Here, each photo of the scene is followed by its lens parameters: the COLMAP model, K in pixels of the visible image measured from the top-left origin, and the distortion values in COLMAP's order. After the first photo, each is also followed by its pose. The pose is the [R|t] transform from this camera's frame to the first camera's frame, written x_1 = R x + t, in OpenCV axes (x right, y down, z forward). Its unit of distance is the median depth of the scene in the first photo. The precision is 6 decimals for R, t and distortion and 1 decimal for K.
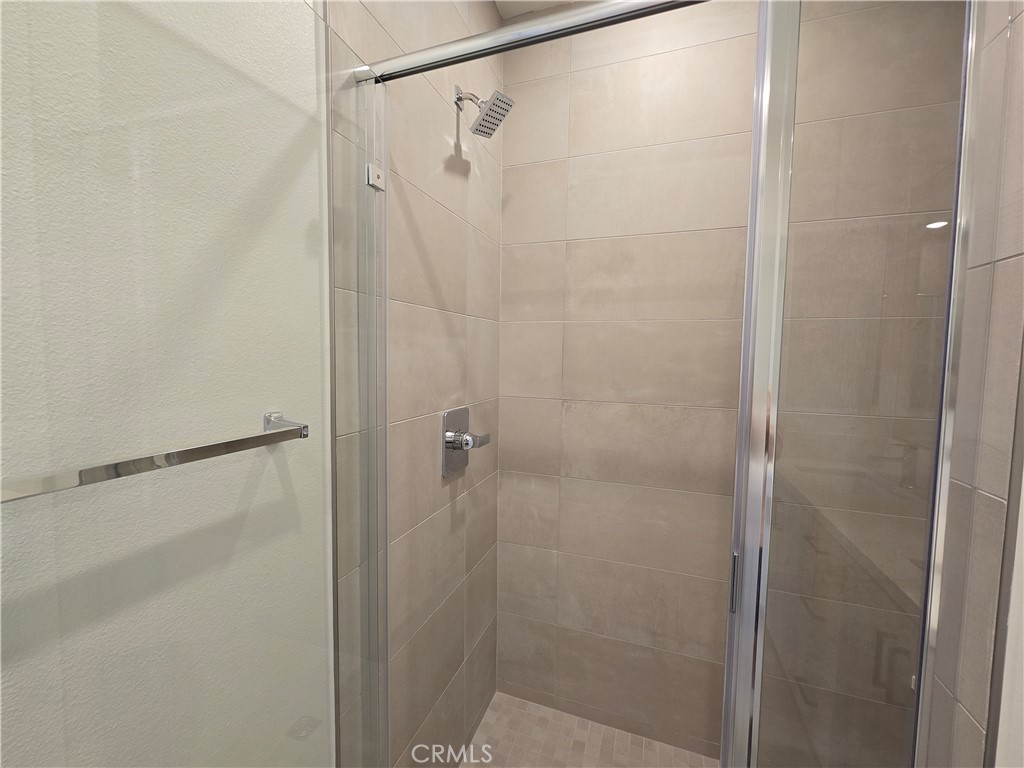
lens RADIAL K [[419.2, 0, 509.6], [0, 419.2, 380.5], [0, 0, 1]] dist [-0.001869, 0.000750]
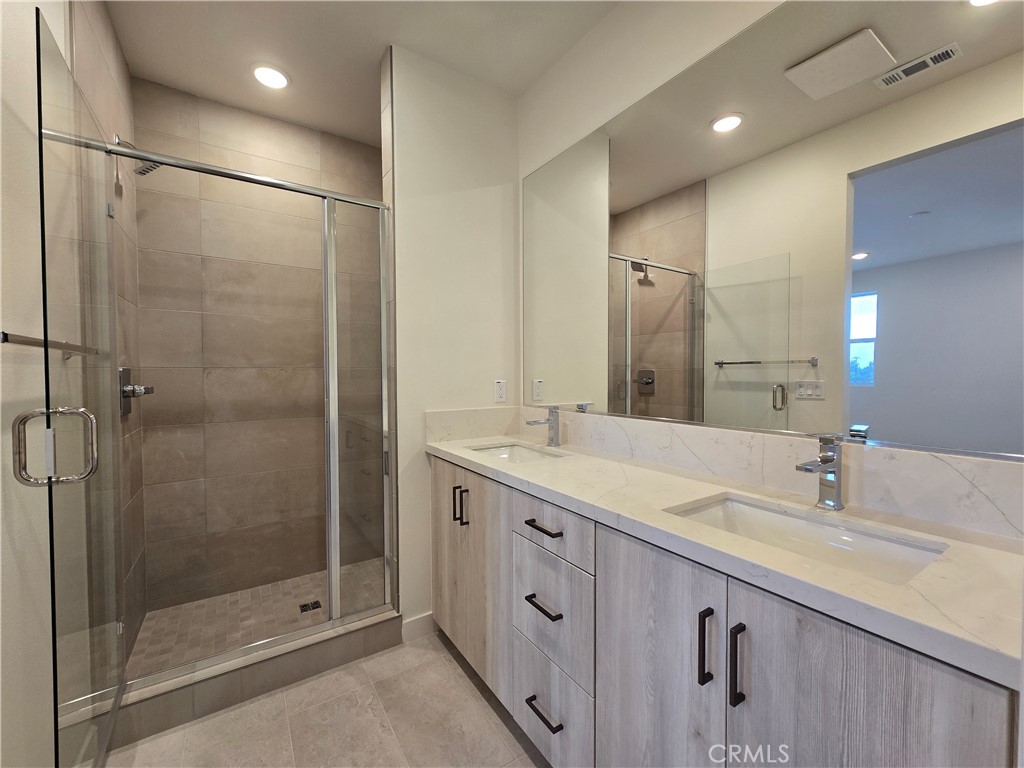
lens RADIAL K [[419.2, 0, 508.9], [0, 419.2, 383.1], [0, 0, 1]] dist [-0.001869, 0.000750]
pose [[0.597908, -0.037876, 0.800669, -0.397161], [0.061431, 0.998110, 0.001341, 0.161501], [-0.799207, 0.048384, 0.599105, -0.672089]]
